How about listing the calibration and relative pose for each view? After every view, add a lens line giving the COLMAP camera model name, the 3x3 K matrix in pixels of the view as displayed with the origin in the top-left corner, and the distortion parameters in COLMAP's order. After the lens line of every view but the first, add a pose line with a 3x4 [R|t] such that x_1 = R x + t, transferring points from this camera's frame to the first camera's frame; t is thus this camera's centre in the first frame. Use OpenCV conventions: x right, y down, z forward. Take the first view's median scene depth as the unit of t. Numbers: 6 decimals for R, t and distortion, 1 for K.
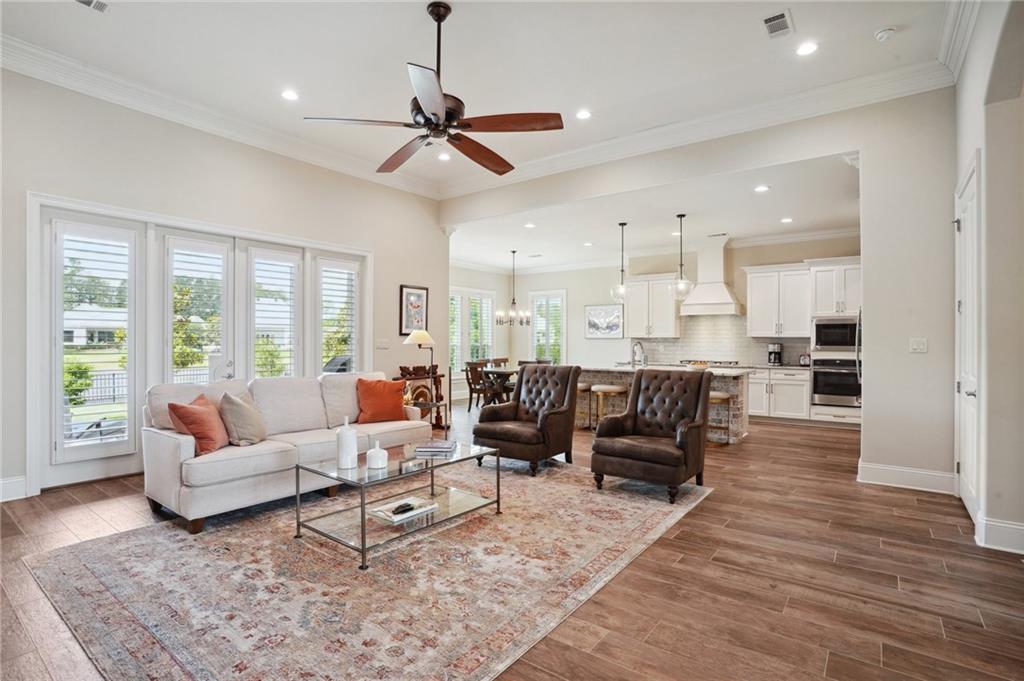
lens RADIAL K [[501.0, 0, 509.0], [0, 501.0, 339.7], [0, 0, 1]] dist [-0.054287, 0.001195]
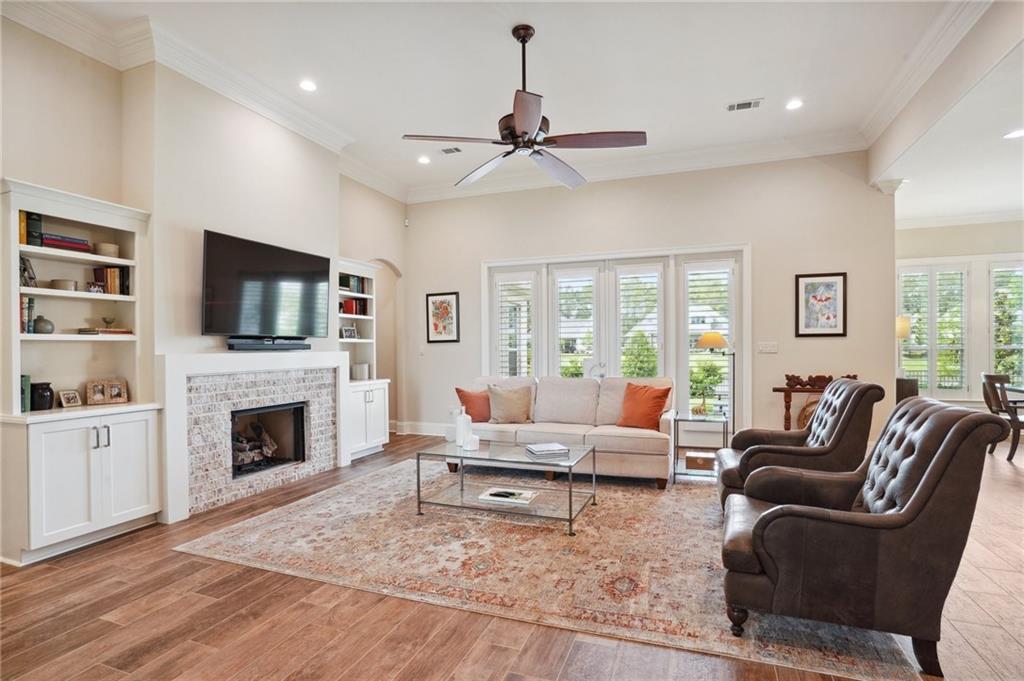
lens RADIAL K [[501.0, 0, 511.3], [0, 501.0, 347.7], [0, 0, 1]] dist [-0.054287, 0.001195]
pose [[0.289008, -0.006534, -0.957305, 0.849045], [0.016160, 0.999868, -0.001945, 0.005942], [0.957190, -0.014908, 0.289075, 0.656596]]
